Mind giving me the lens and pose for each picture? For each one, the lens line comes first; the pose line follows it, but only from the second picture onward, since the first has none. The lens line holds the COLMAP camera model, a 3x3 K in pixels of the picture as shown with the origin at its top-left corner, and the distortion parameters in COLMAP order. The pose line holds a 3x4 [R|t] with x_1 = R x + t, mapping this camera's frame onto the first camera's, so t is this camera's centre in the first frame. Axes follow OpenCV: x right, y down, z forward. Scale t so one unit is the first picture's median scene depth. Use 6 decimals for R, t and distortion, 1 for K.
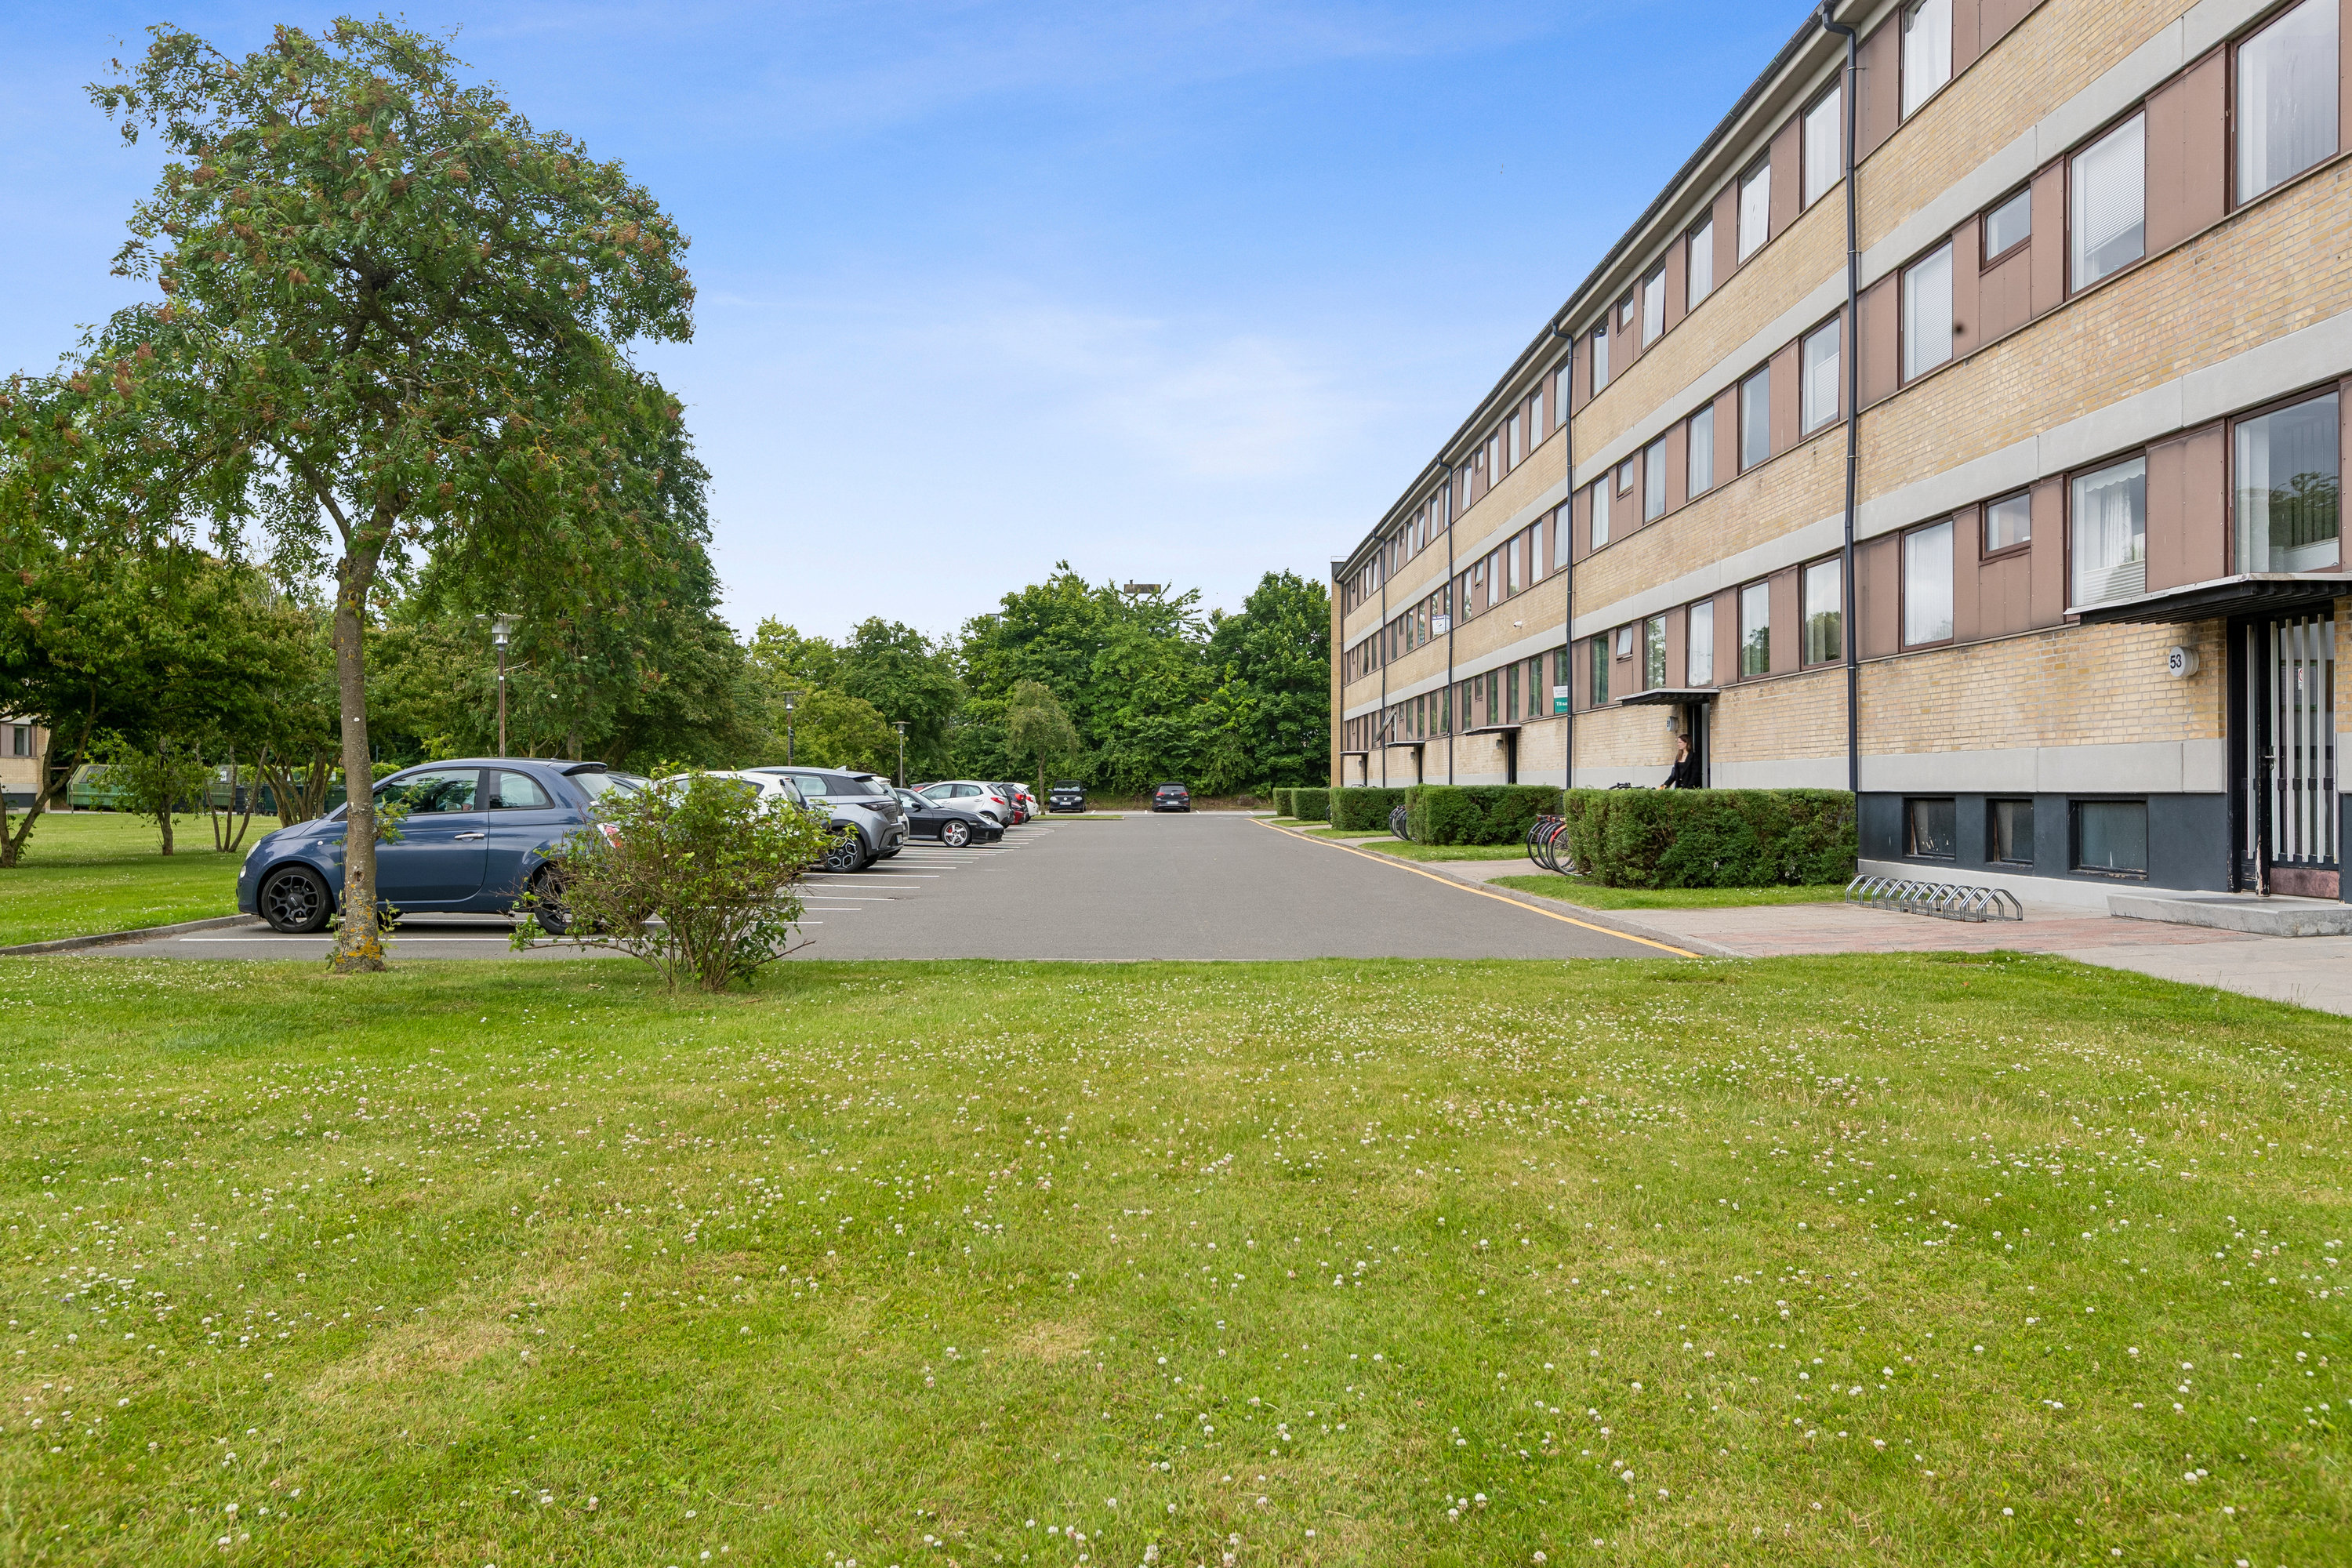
lens RADIAL K [[1595.2, 0, 1172.4], [0, 1595.2, 794.1], [0, 0, 1]] dist [-0.009944, -0.000668]
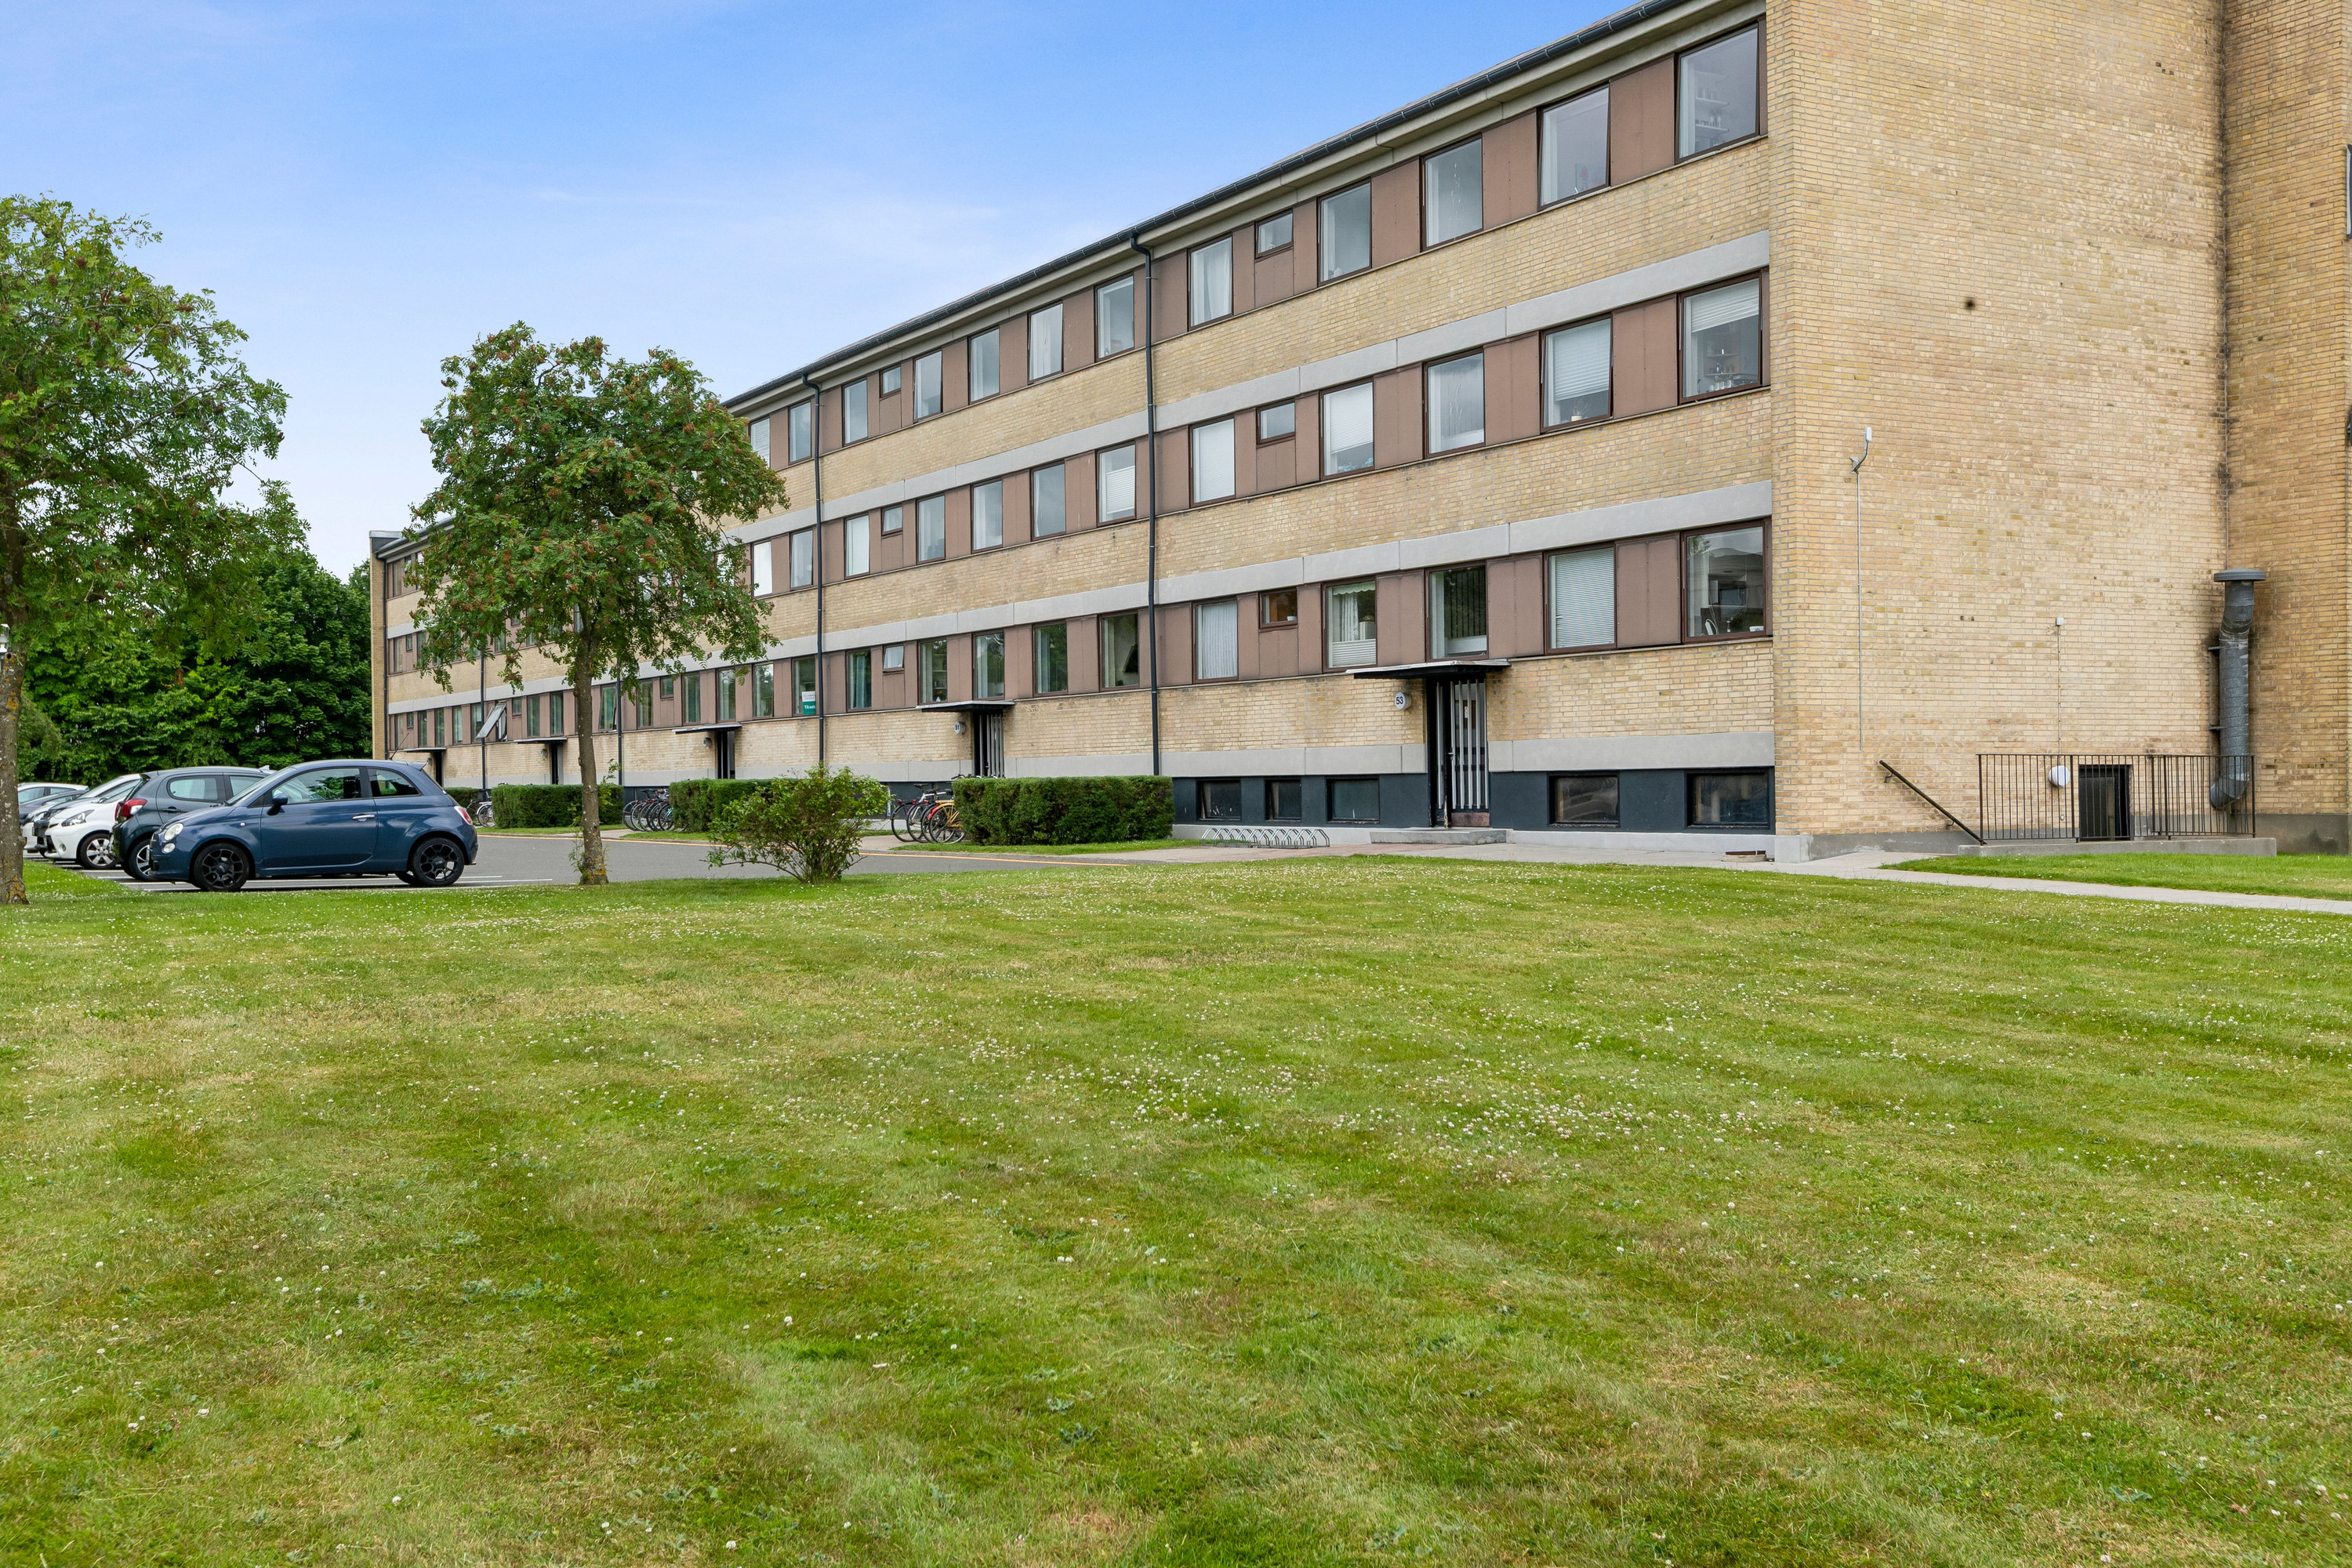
lens RADIAL K [[1595.2, 0, 1172.4], [0, 1595.2, 794.1], [0, 0, 1]] dist [-0.009944, -0.000668]
pose [[0.845885, -0.013512, 0.533194, -0.368534], [0.012563, 0.999906, 0.005409, 0.006357], [-0.533217, 0.002123, 0.845976, -0.260958]]
